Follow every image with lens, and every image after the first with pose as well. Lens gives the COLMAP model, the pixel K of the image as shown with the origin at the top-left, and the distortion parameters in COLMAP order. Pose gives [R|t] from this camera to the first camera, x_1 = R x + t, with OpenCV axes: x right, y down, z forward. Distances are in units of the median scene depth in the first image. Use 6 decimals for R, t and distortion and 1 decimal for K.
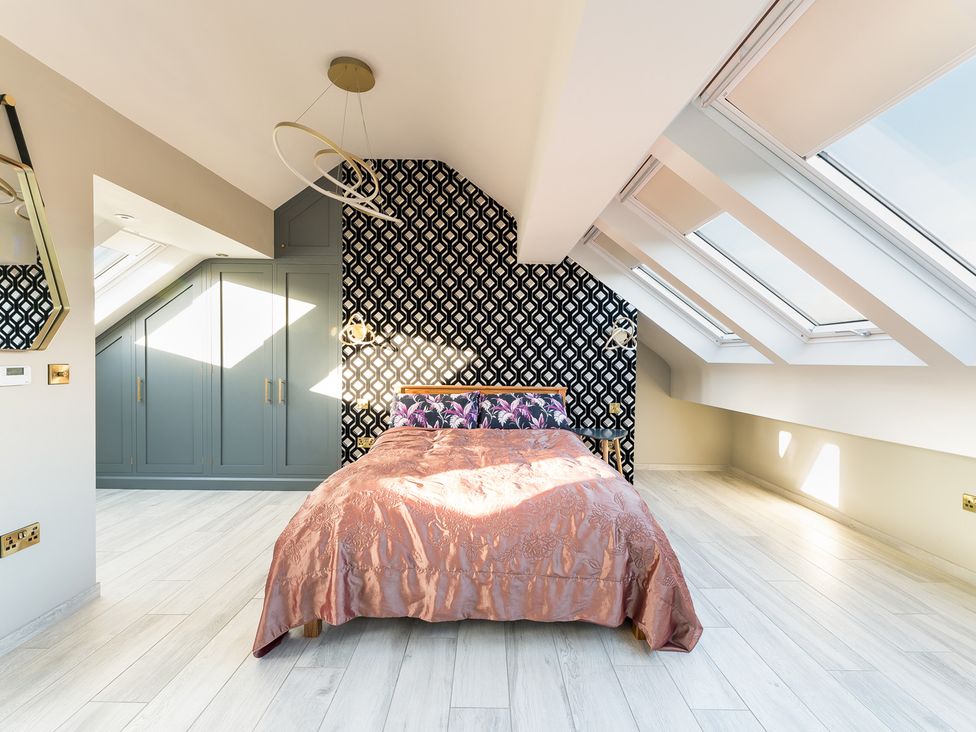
lens RADIAL K [[449.9, 0, 486.3], [0, 449.9, 369.6], [0, 0, 1]] dist [0.001715, -0.000084]
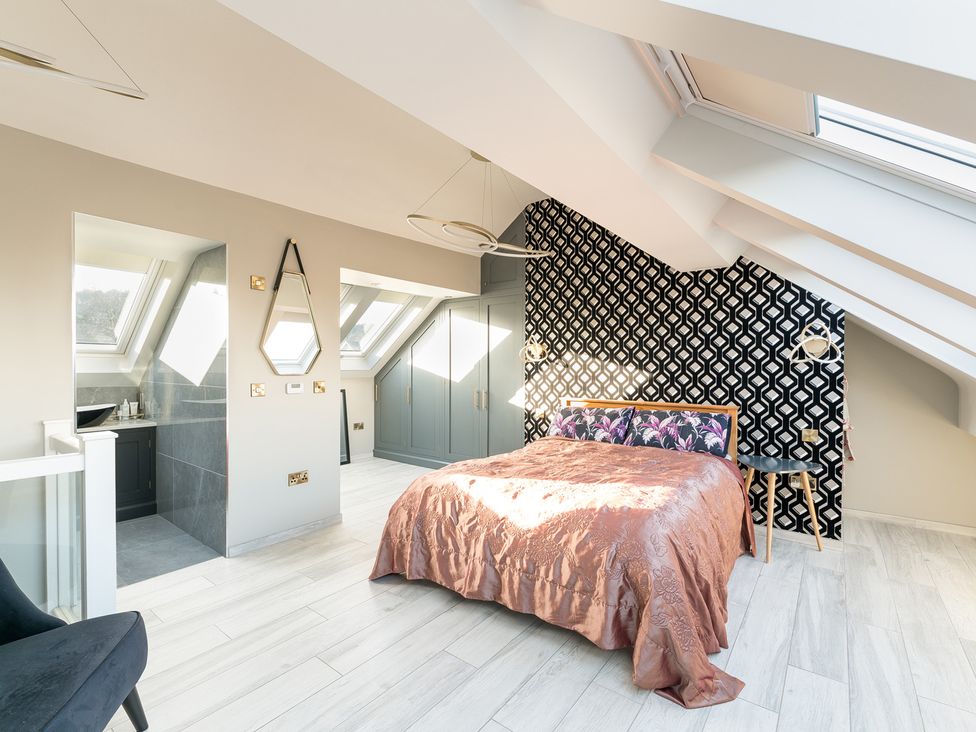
lens RADIAL K [[449.9, 0, 490.3], [0, 449.9, 366.0], [0, 0, 1]] dist [0.001715, -0.000084]
pose [[0.792367, -0.010725, -0.609950, 0.323616], [-0.013399, 0.999298, -0.034976, -0.002375], [0.609897, 0.035887, 0.791667, 0.020119]]
